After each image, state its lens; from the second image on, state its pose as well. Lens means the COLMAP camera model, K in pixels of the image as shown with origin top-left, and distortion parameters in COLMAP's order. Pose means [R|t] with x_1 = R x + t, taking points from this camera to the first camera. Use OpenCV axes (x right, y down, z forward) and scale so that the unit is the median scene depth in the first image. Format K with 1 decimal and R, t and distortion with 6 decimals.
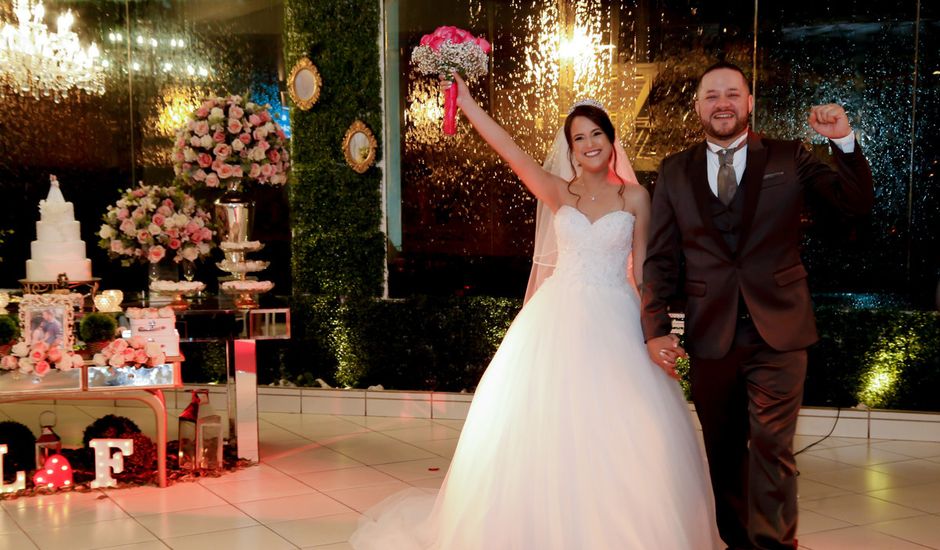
lens RADIAL K [[1246.7, 0, 470.1], [0, 1246.7, 301.6], [0, 0, 1]] dist [0.211752, 0.009716]
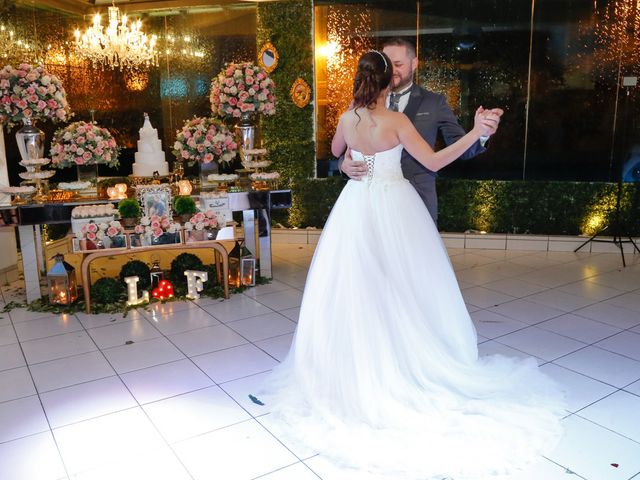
lens RADIAL K [[581.9, 0, 320.0], [0, 581.9, 240.0], [0, 0, 1]] dist [-0.057482, 0.009514]
pose [[0.998520, -0.023023, 0.049272, -0.136441], [0.016942, 0.992574, 0.120458, -0.019737], [-0.051680, -0.119445, 0.991495, 0.207918]]
